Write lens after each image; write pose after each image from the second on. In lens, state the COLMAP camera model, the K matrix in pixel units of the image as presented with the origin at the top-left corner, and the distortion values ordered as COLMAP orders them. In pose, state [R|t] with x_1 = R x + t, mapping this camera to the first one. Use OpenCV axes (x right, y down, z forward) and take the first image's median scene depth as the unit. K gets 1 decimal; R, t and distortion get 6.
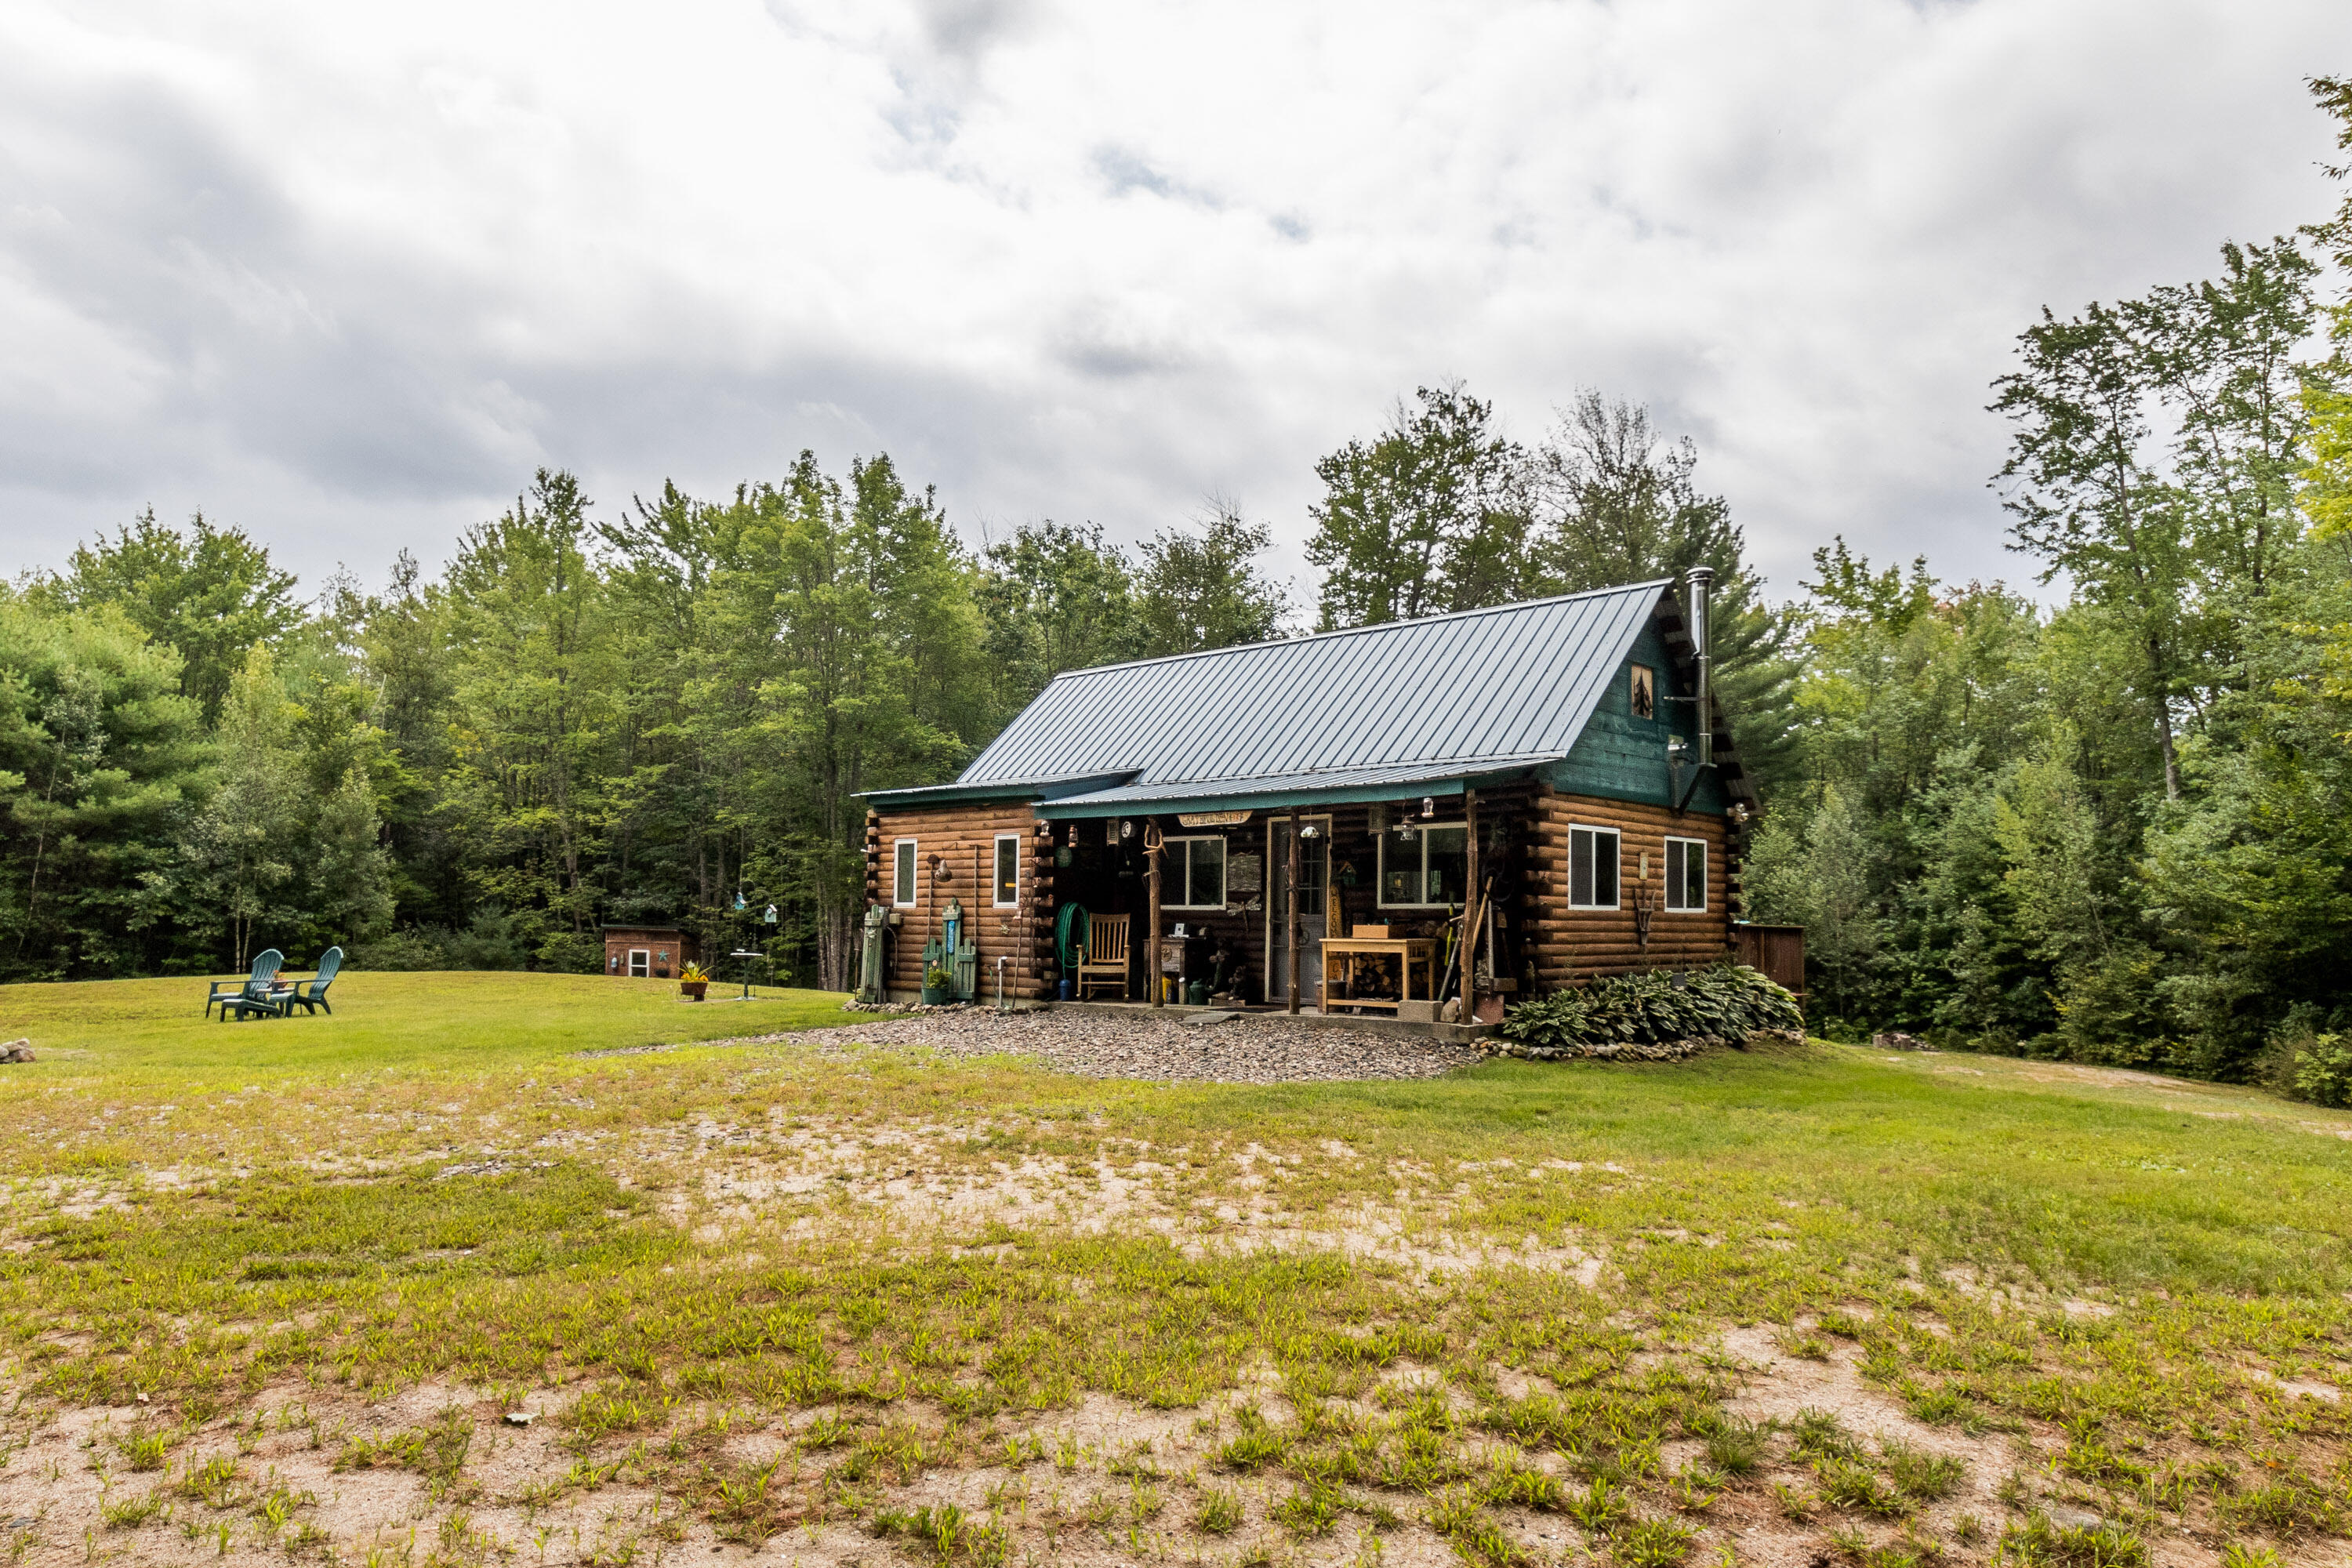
lens RADIAL K [[1486.2, 0, 1265.4], [0, 1486.2, 908.9], [0, 0, 1]] dist [-0.011168, -0.001757]
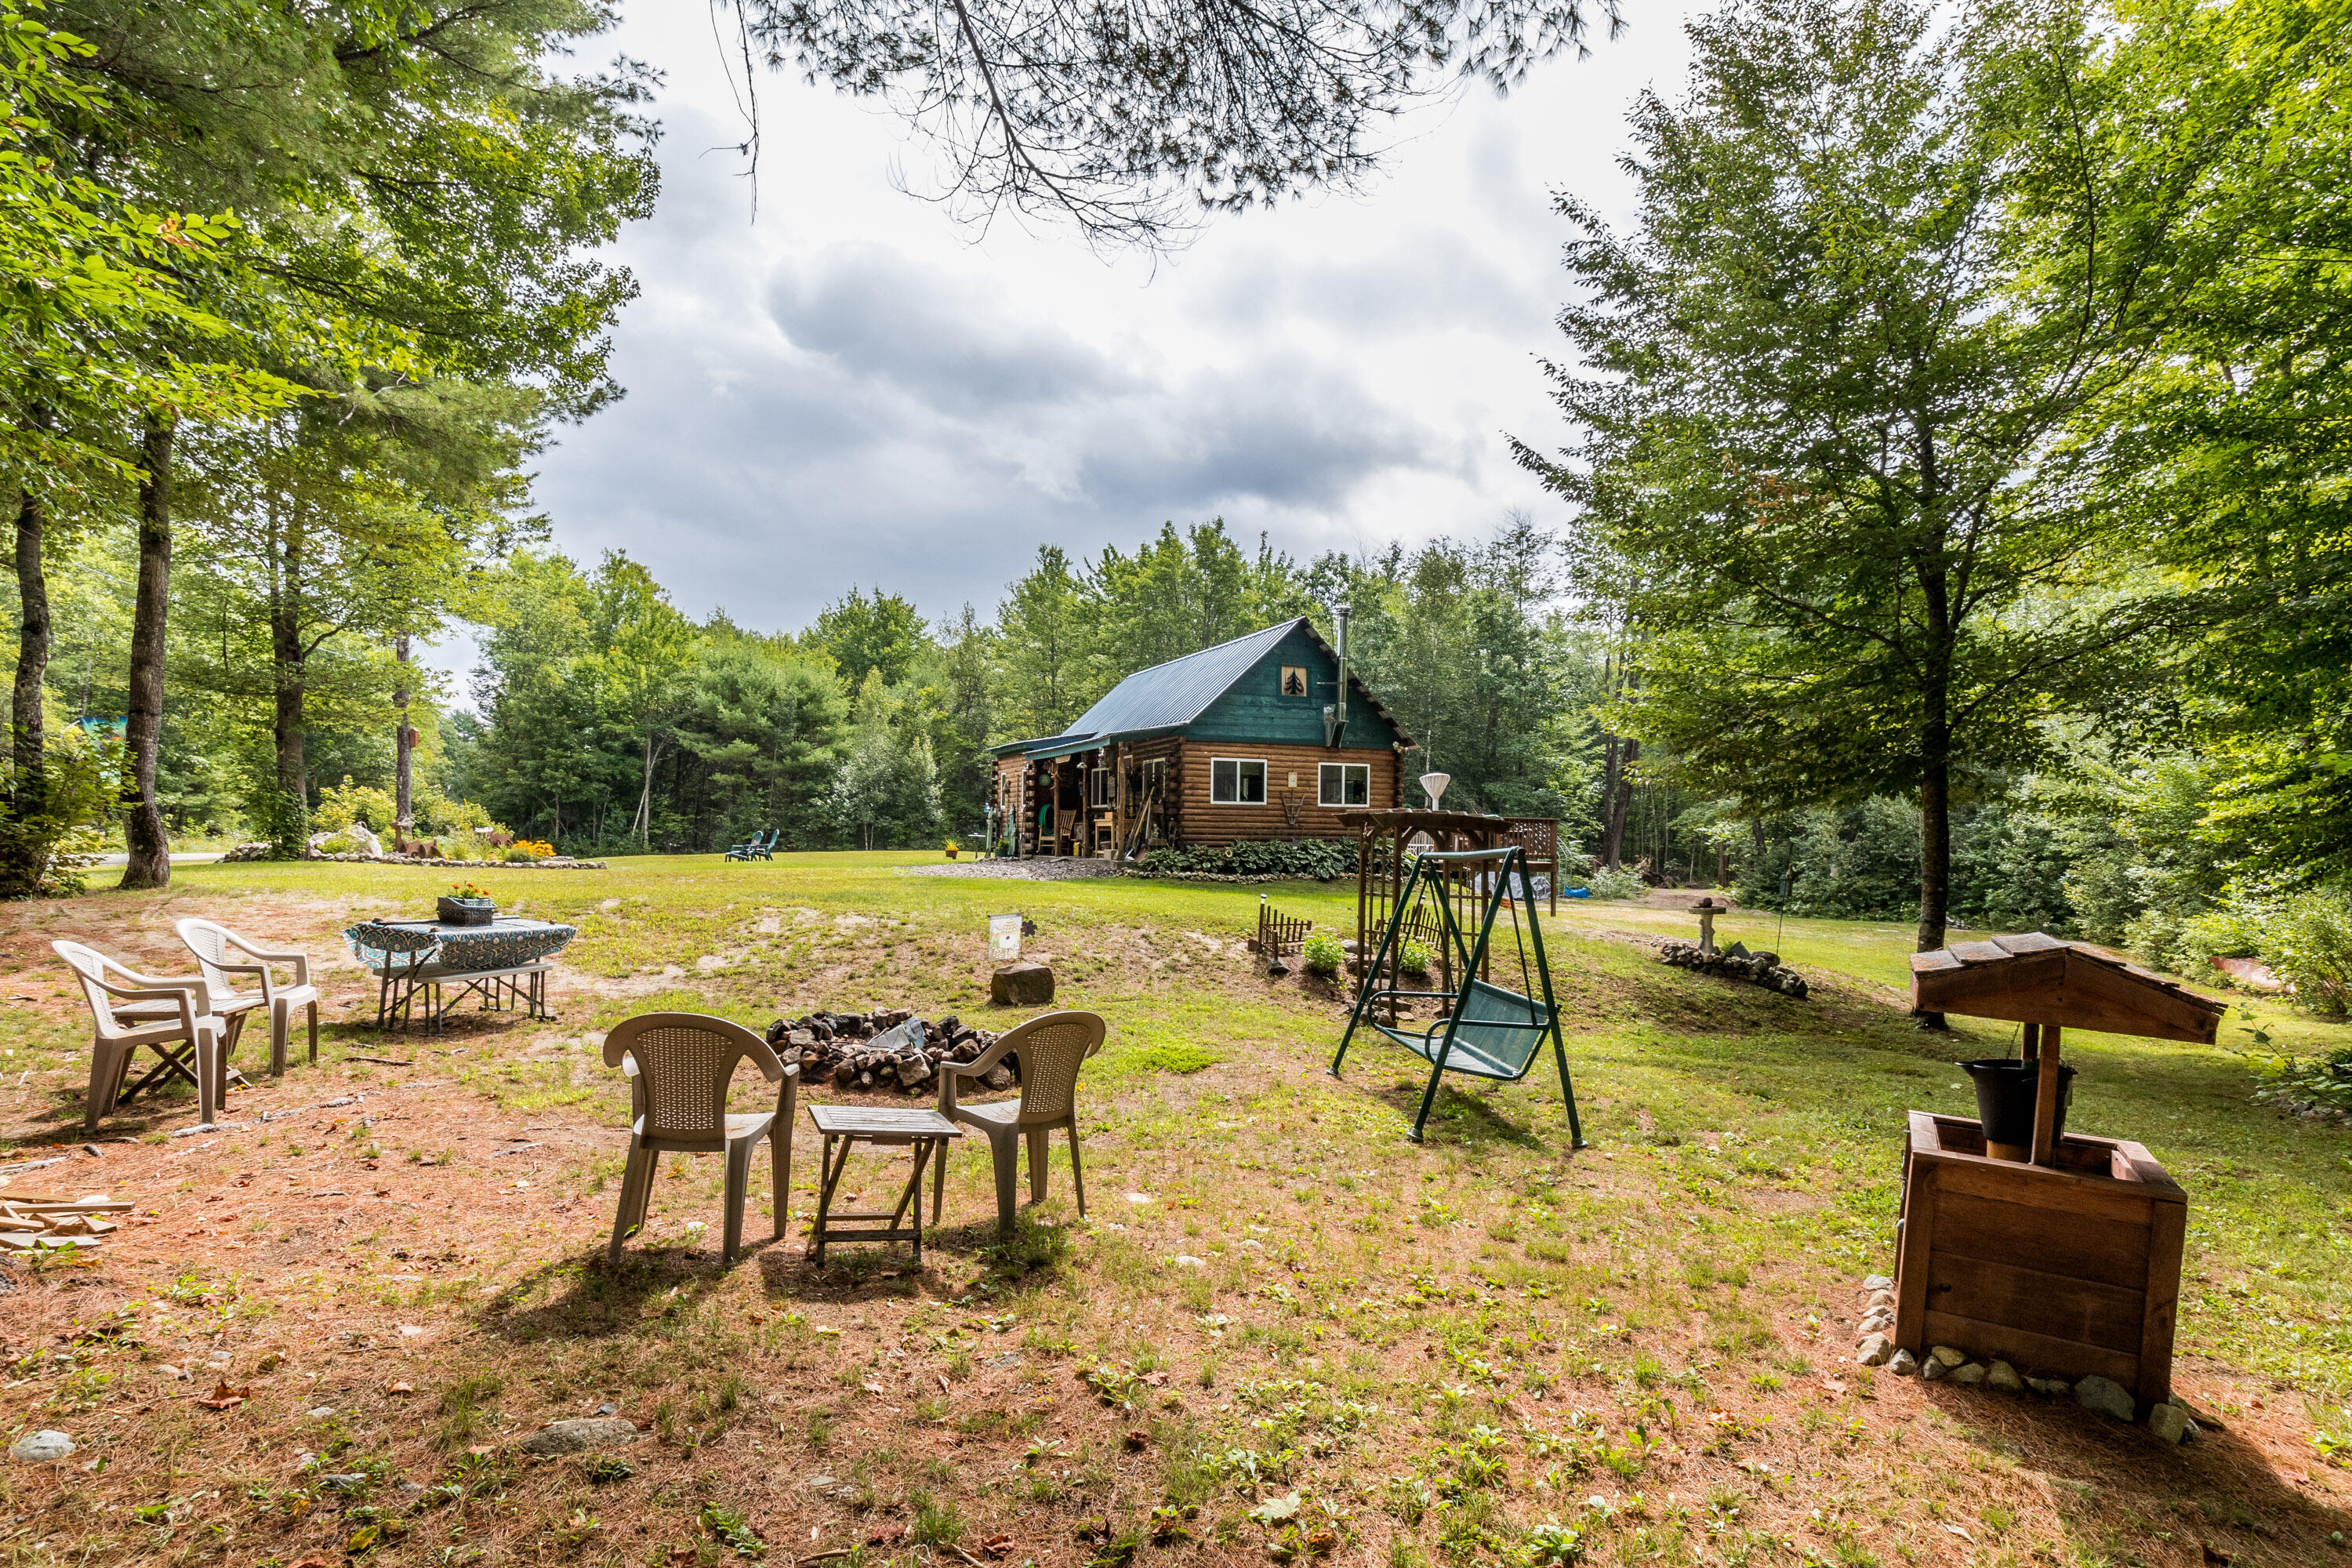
lens RADIAL K [[1105.1, 0, 1192.5], [0, 1105.1, 849.7], [0, 0, 1]] dist [0.005220, 0.000445]
pose [[0.923717, 0.008451, -0.382983, 0.190554], [0.000900, 0.999706, 0.024231, 0.006535], [0.383075, -0.022727, 0.923437, -0.078766]]
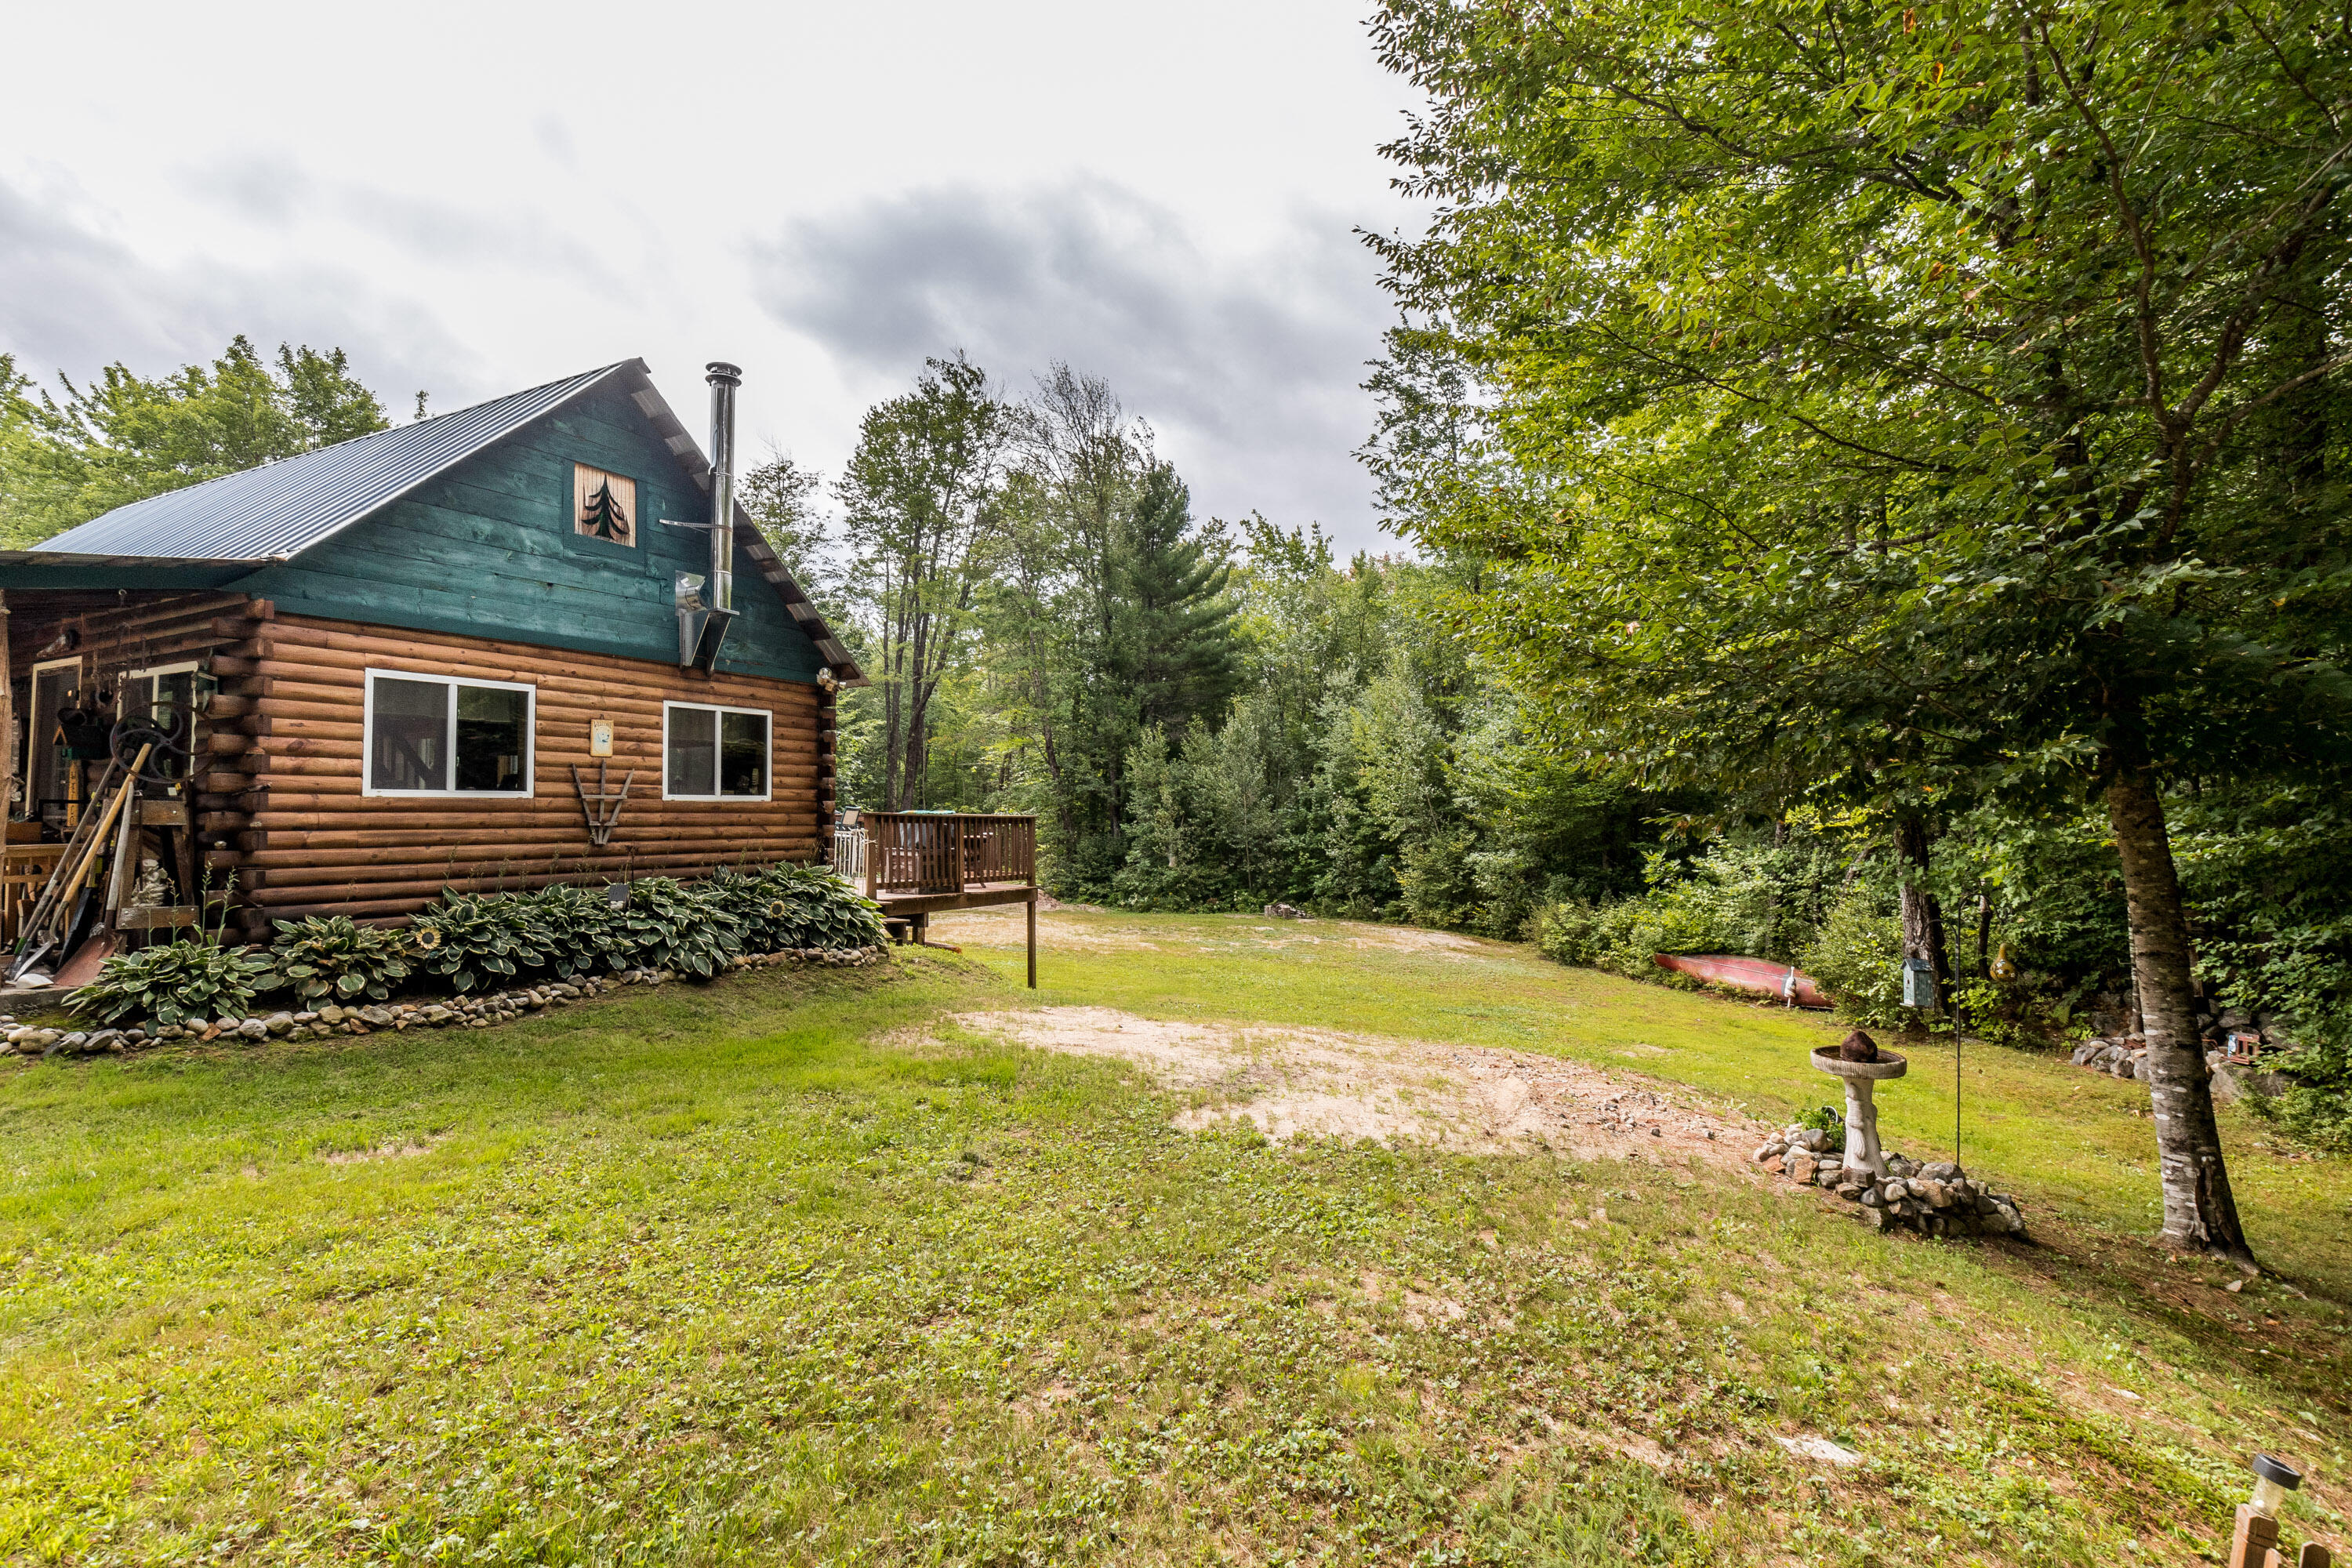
lens RADIAL K [[1172.2, 0, 1235.2], [0, 1172.2, 774.7], [0, 0, 1]] dist [0.026822, -0.025228]
pose [[0.958630, 0.000738, 0.284653, 0.114364], [0.005995, 0.999723, -0.022779, 0.001356], [-0.284591, 0.023543, 0.958360, 0.100309]]
